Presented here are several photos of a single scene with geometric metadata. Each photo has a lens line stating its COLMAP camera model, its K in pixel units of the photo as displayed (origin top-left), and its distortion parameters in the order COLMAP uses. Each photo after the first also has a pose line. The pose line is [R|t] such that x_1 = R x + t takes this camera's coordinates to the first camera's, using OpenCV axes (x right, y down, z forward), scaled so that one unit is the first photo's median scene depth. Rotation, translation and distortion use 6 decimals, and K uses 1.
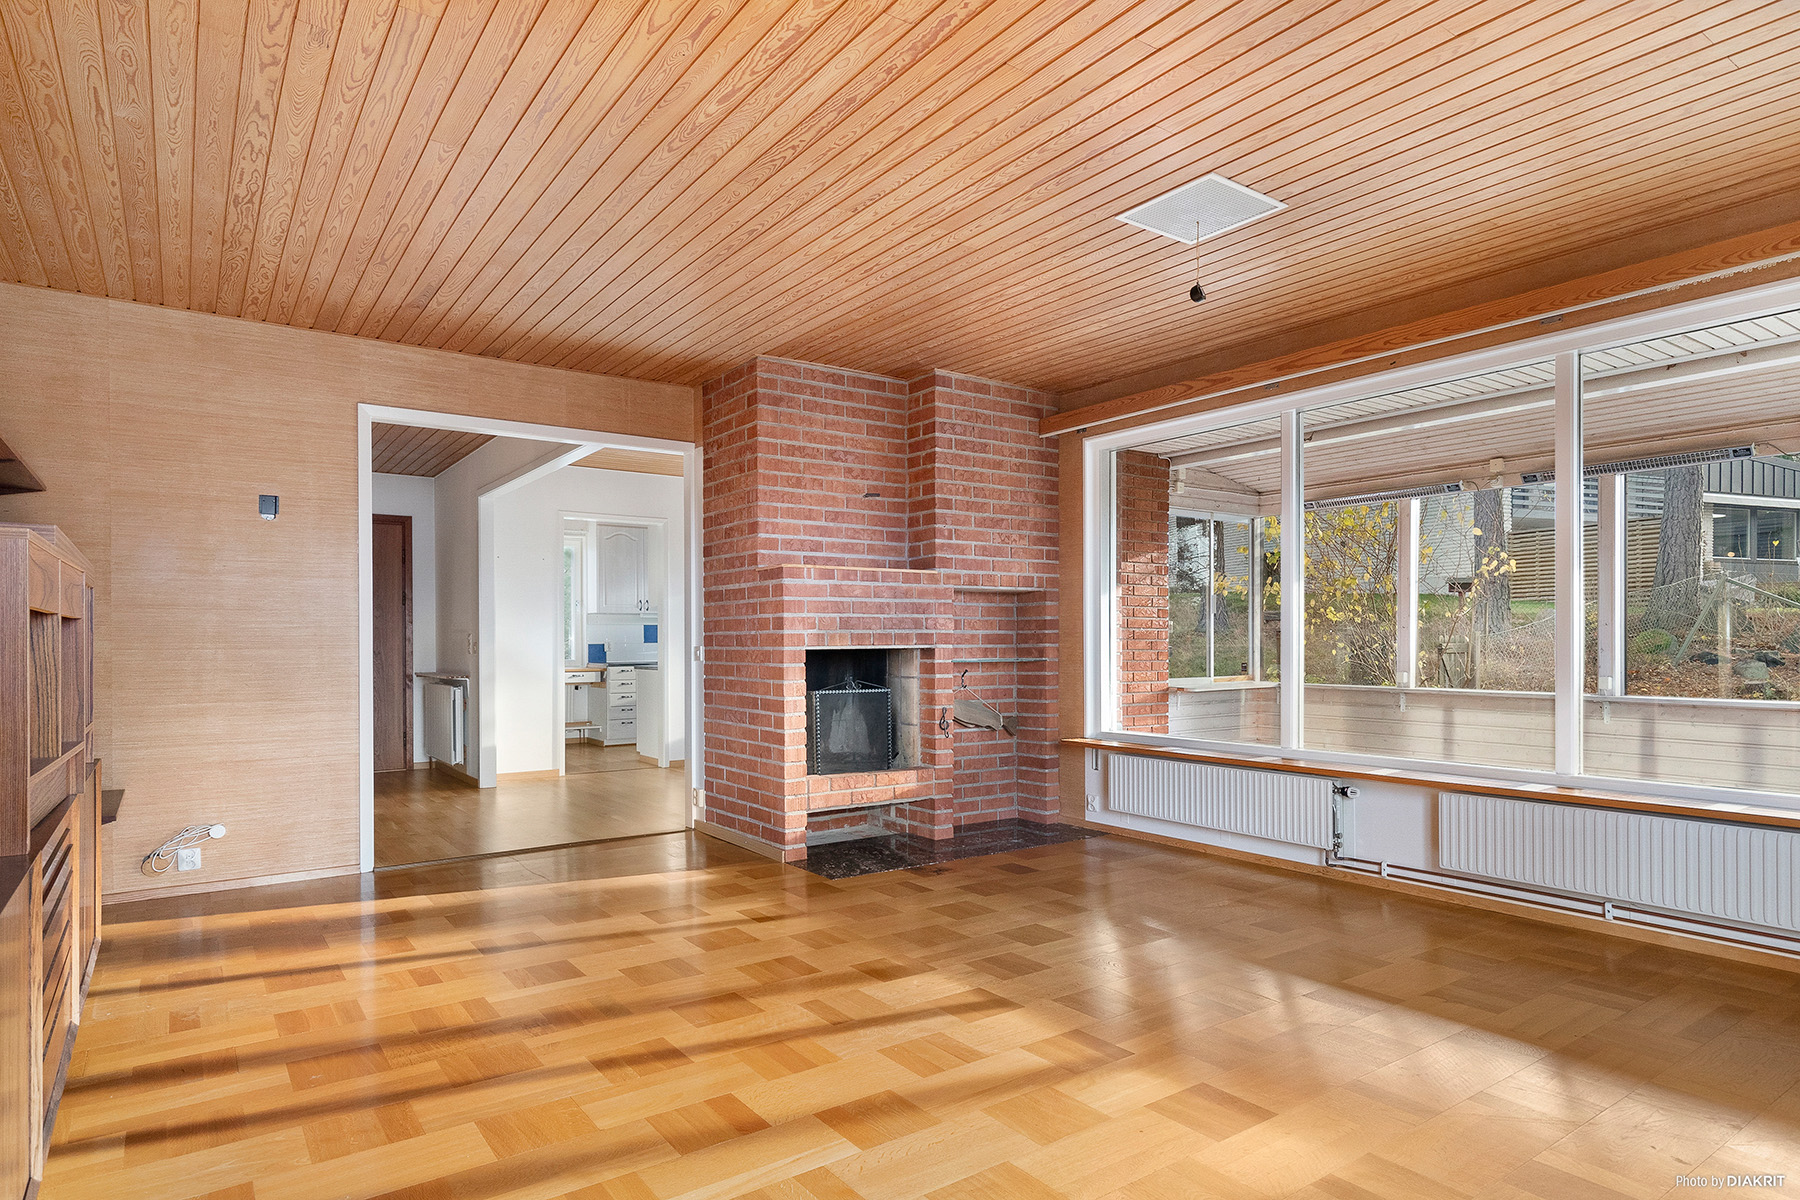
lens RADIAL K [[1003.8, 0, 902.9], [0, 1003.8, 640.2], [0, 0, 1]] dist [0.000583, 0.000646]
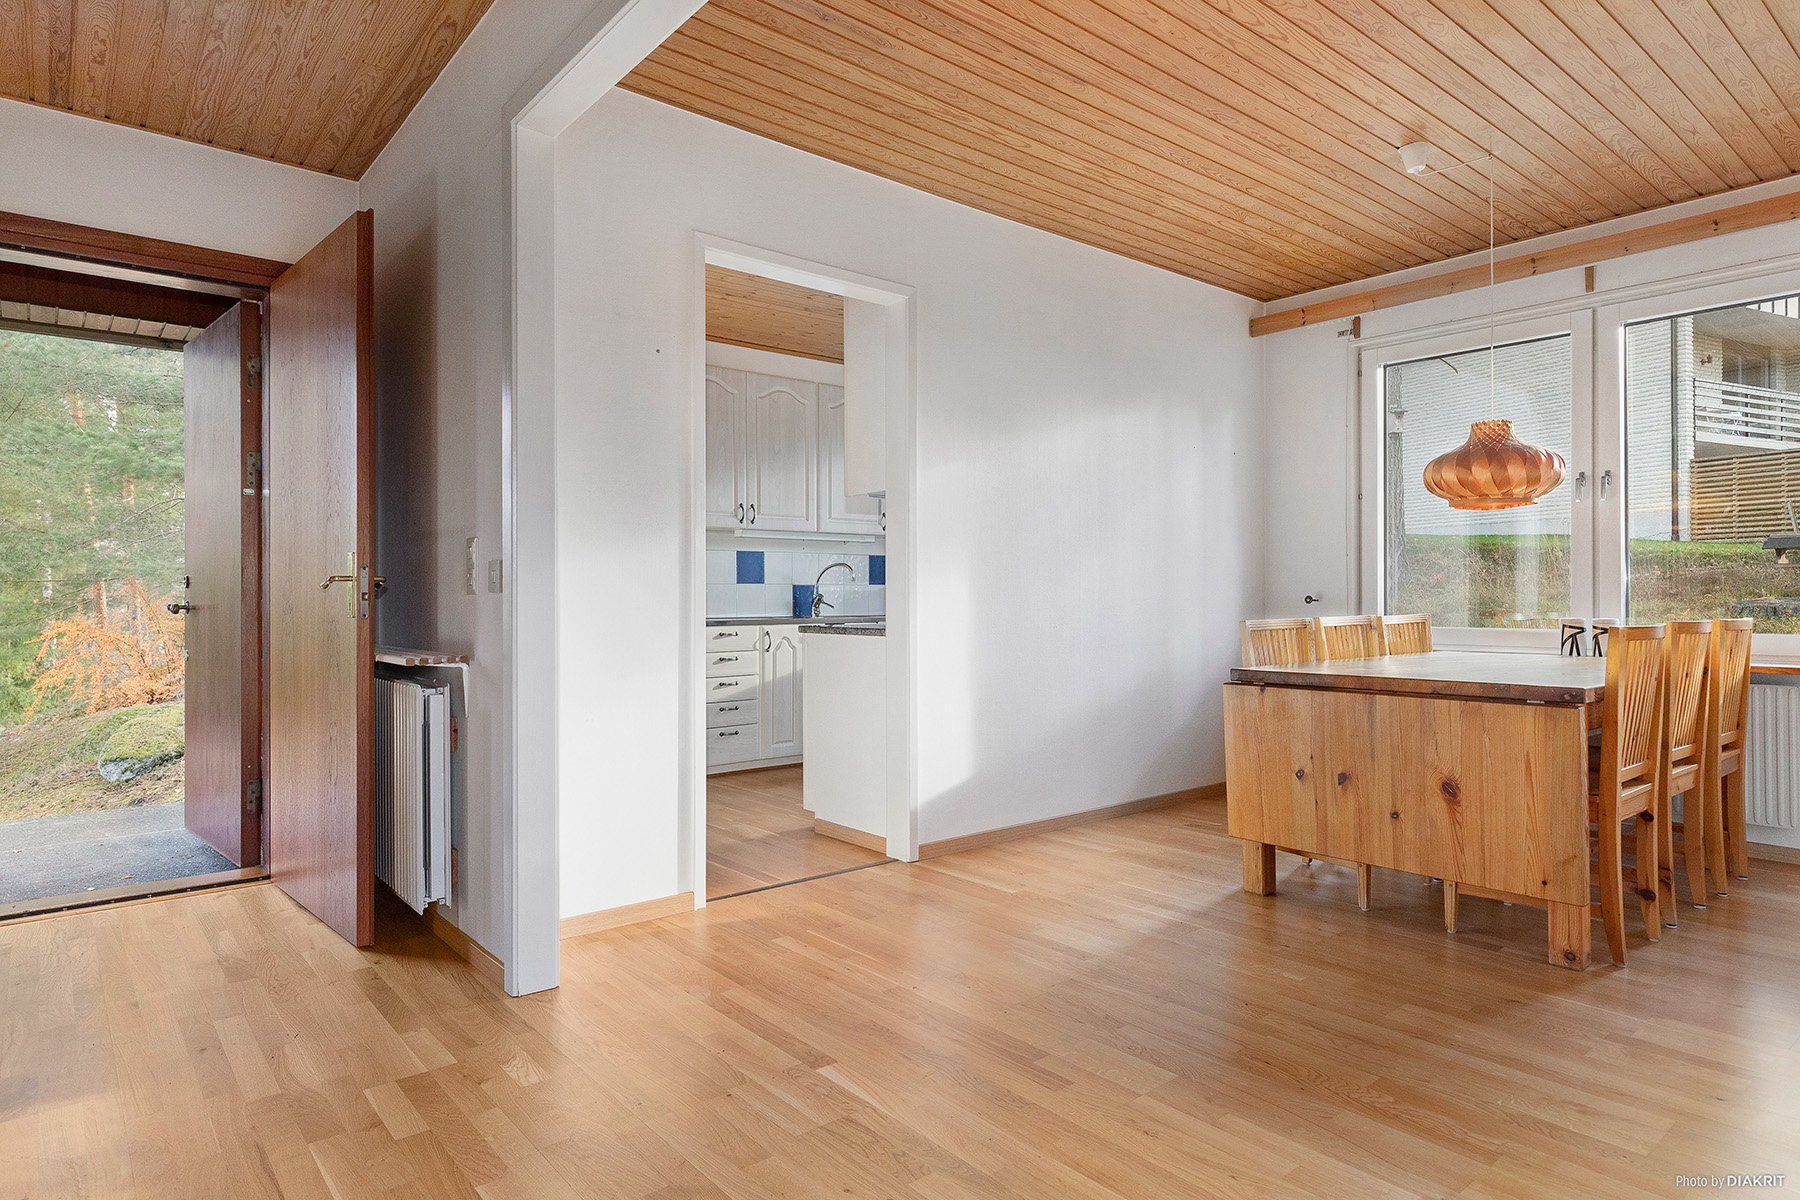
lens RADIAL K [[1024.2, 0, 902.9], [0, 1024.2, 590.3], [0, 0, 1]] dist [0.019973, 0.000094]
pose [[0.997395, 0.000915, 0.072122, -0.139151], [-0.000467, 0.999981, -0.006225, 0.006340], [-0.072127, 0.006175, 0.997376, 0.284826]]
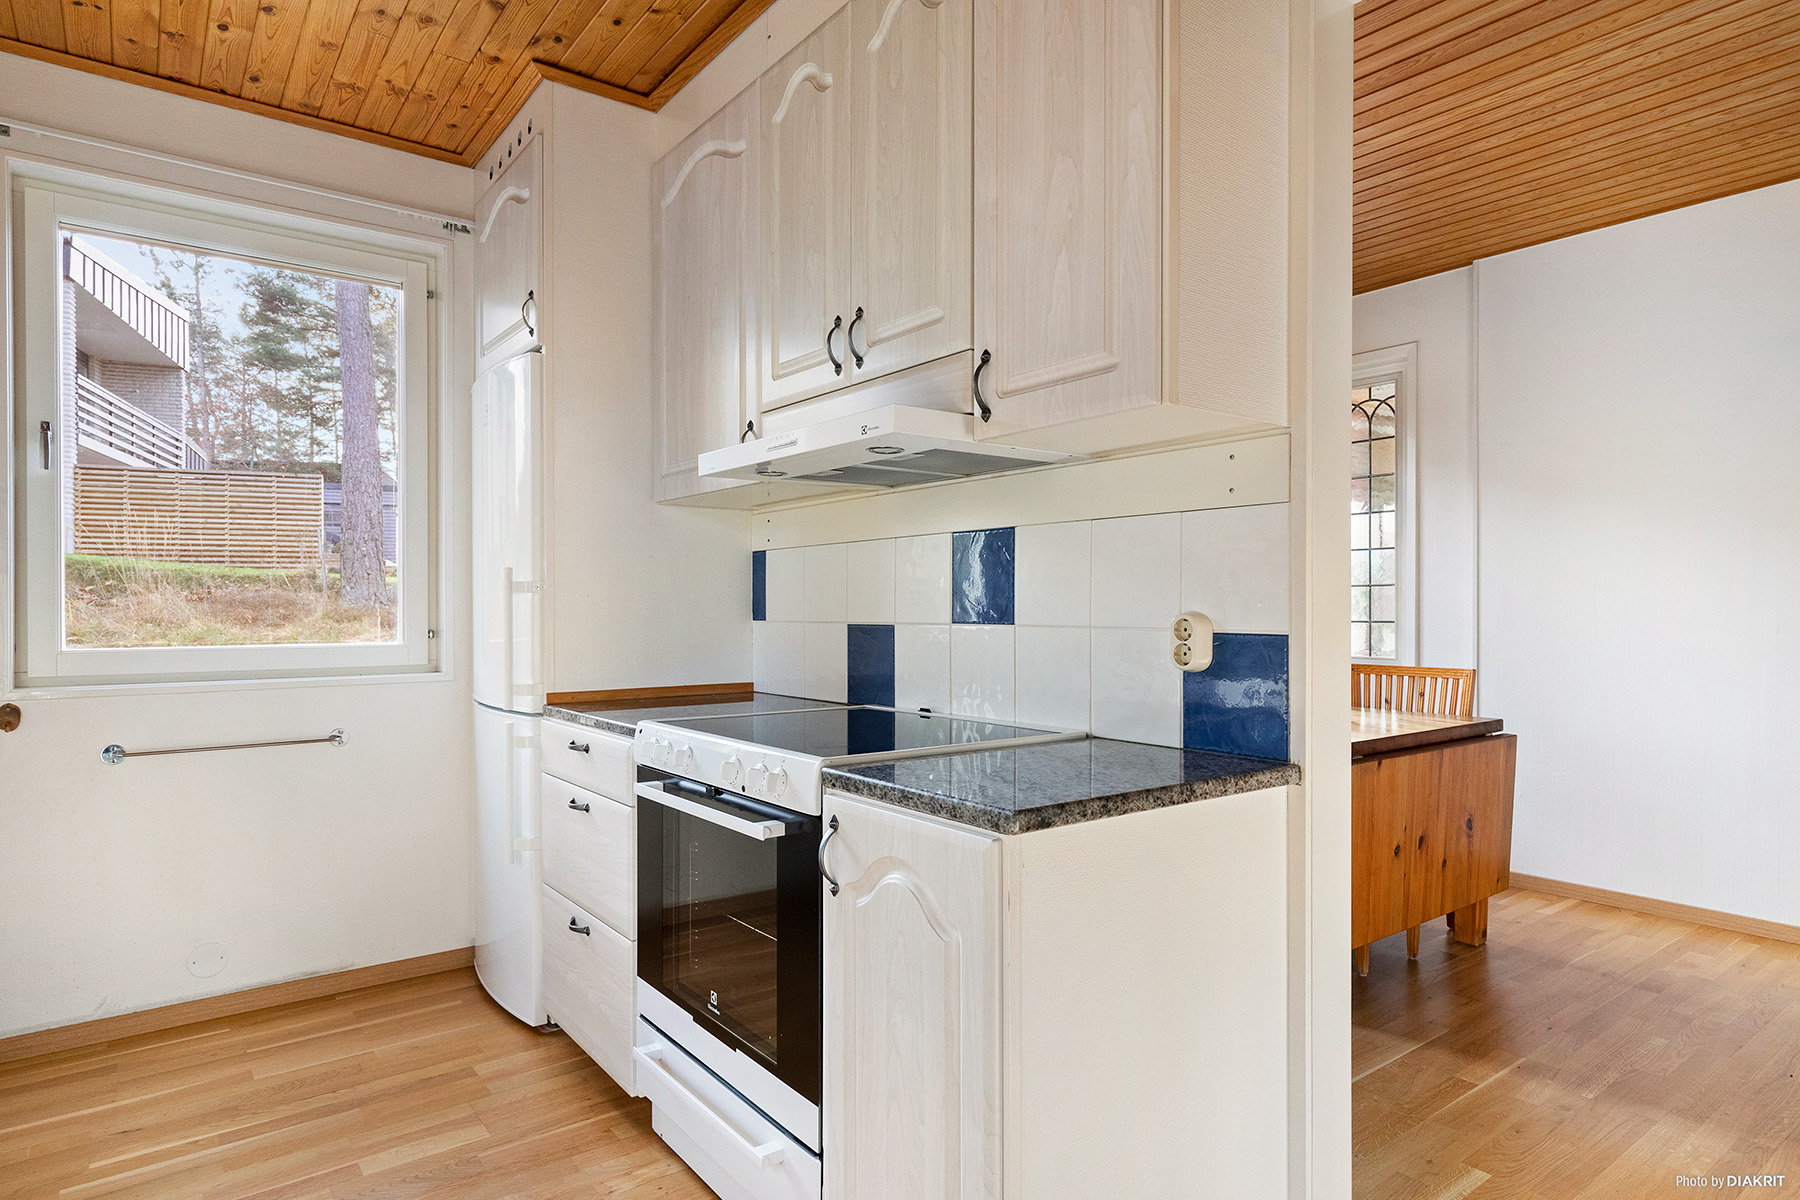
lens RADIAL K [[1008.1, 0, 906.0], [0, 1008.1, 616.6], [0, 0, 1]] dist [-0.000440, 0.000569]
pose [[-0.032872, -0.005482, 0.999445, -0.216906], [-0.001604, 0.999984, 0.005432, -0.000578], [-0.999458, -0.001424, -0.032880, 0.557025]]
